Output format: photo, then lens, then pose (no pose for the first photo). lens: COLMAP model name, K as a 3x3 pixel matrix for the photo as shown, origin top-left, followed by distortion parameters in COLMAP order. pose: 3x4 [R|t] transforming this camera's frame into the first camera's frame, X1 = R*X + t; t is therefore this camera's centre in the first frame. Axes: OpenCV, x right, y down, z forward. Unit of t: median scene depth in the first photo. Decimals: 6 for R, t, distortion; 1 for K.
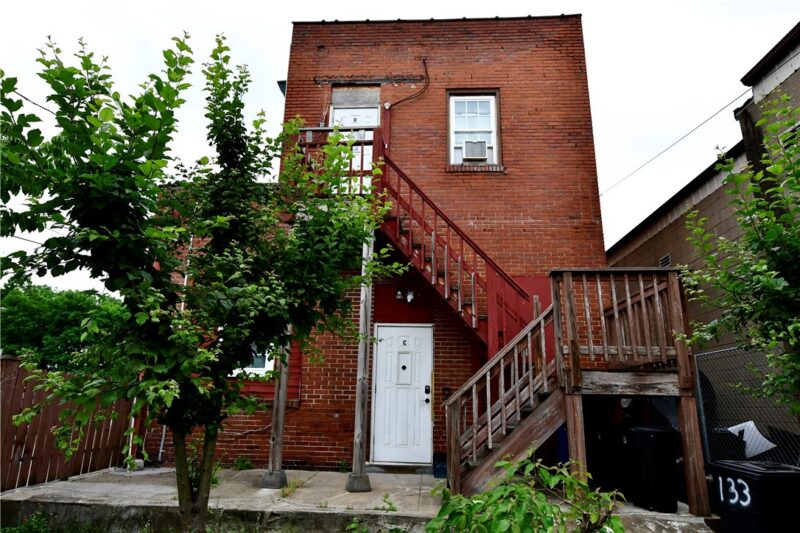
lens RADIAL K [[492.0, 0, 400.0], [0, 492.0, 266.5], [0, 0, 1]] dist [-0.004454, -0.001882]
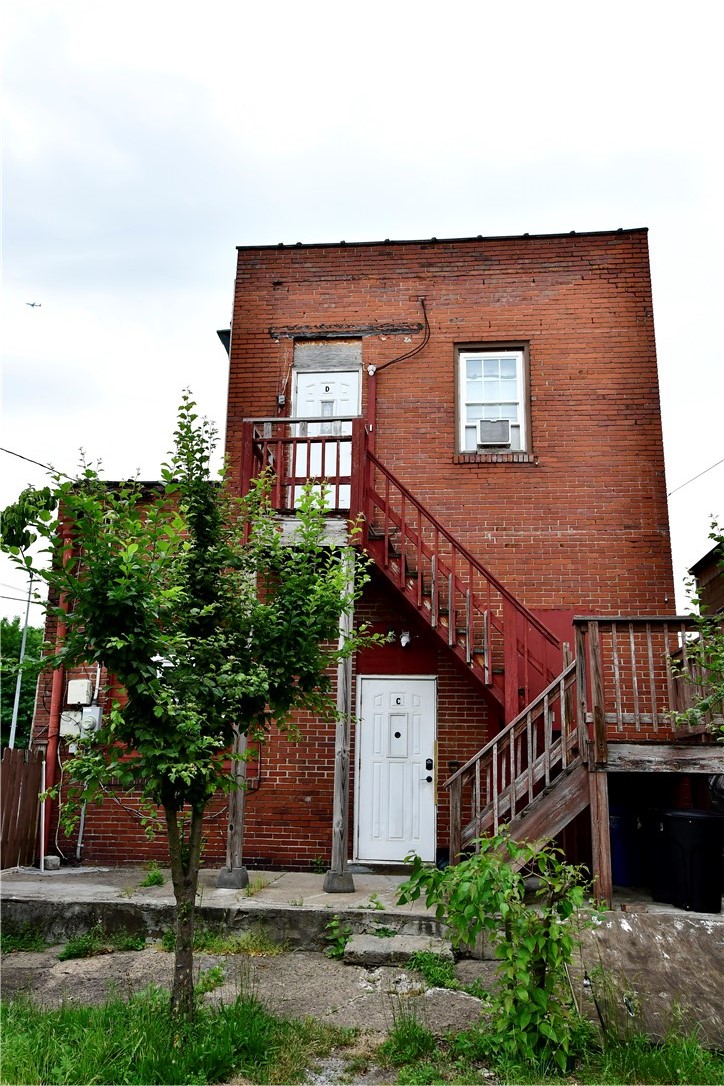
lens RADIAL K [[893.7, 0, 362.0], [0, 893.7, 543.0], [0, 0, 1]] dist [-0.002300, 0.005953]
pose [[0.998660, -0.012580, -0.050192, 0.026472], [0.013023, 0.999879, 0.008502, -0.099633], [0.050079, -0.009144, 0.998703, -0.360318]]
